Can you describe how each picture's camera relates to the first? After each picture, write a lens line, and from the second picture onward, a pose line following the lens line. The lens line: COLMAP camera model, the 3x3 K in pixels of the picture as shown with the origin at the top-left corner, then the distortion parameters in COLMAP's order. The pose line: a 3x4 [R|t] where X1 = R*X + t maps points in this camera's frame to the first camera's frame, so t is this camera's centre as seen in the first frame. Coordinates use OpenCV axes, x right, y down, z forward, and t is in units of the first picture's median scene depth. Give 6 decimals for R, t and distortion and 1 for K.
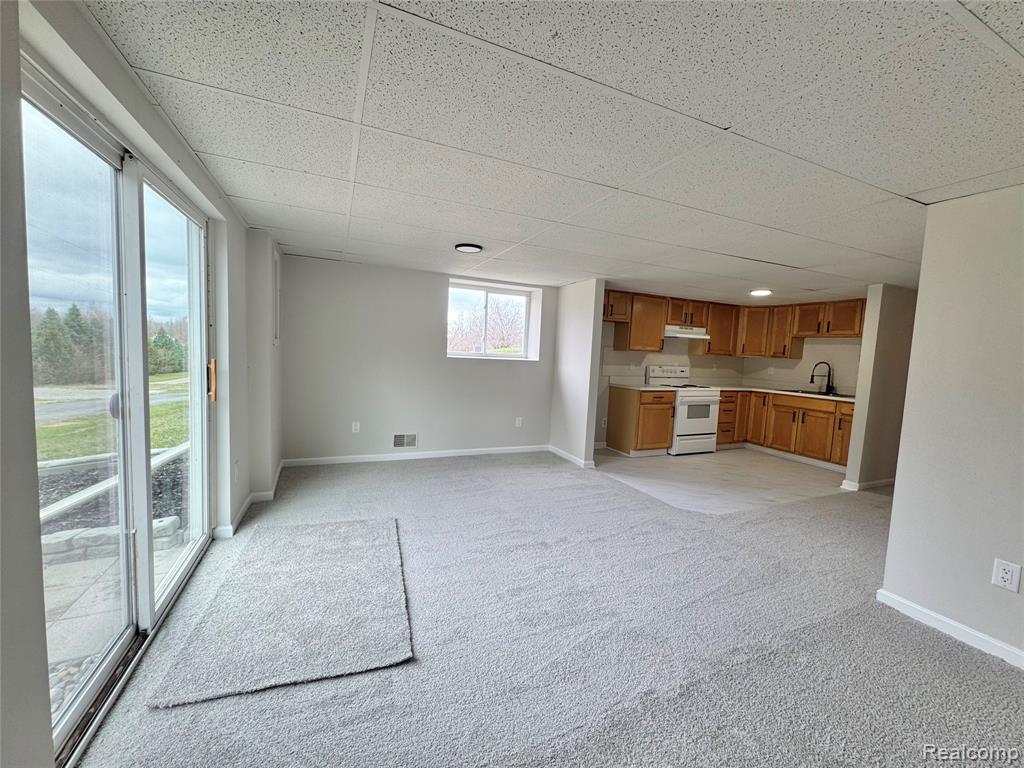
lens RADIAL K [[410.7, 0, 517.3], [0, 410.7, 383.9], [0, 0, 1]] dist [-0.003252, 0.000009]
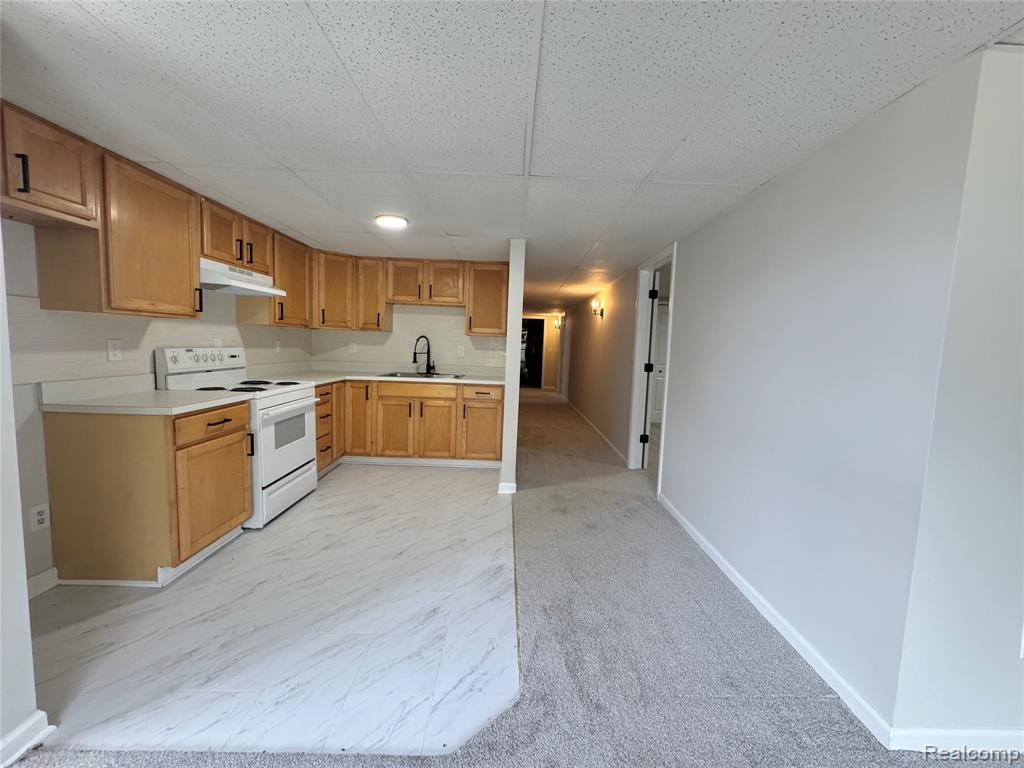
lens RADIAL K [[410.7, 0, 518.4], [0, 410.7, 384.7], [0, 0, 1]] dist [-0.003252, 0.000009]
pose [[0.406959, -0.117838, 0.905814, 0.085841], [0.054519, 0.993010, 0.104688, -0.035131], [-0.911818, 0.006780, 0.410538, 0.539525]]
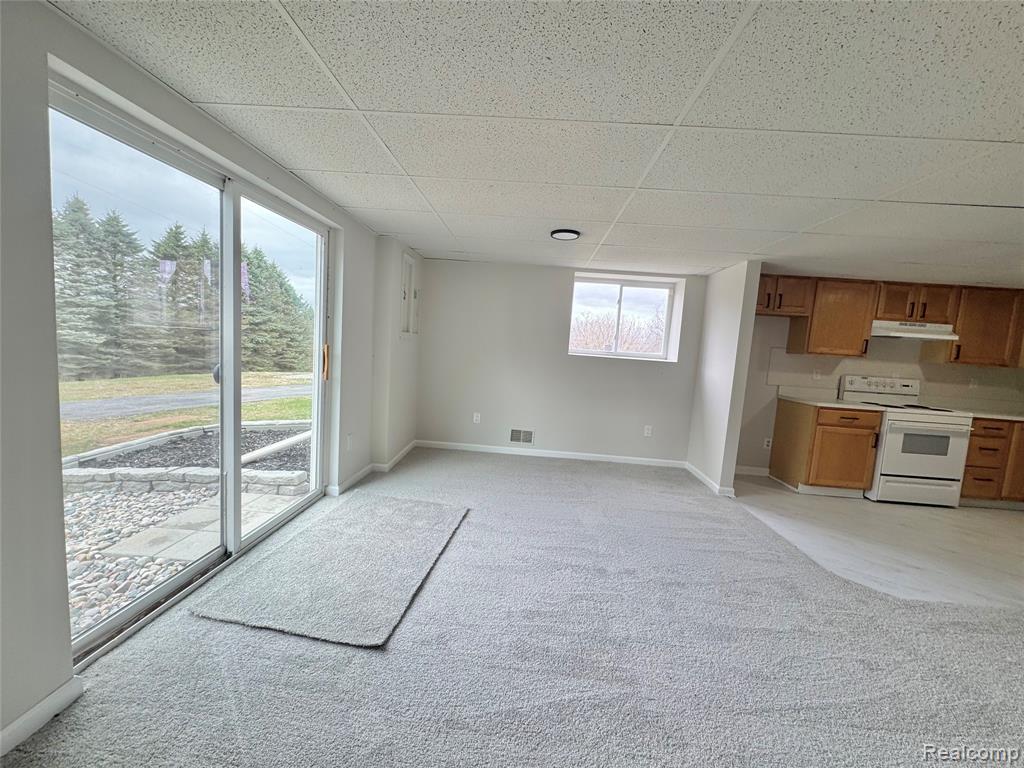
lens RADIAL K [[410.7, 0, 516.0], [0, 410.7, 383.7], [0, 0, 1]] dist [-0.003252, 0.000009]
pose [[0.893245, 0.058100, -0.445801, 0.137232], [-0.062919, 0.998011, 0.003998, 0.006173], [0.445146, 0.024478, 0.895123, 0.080361]]
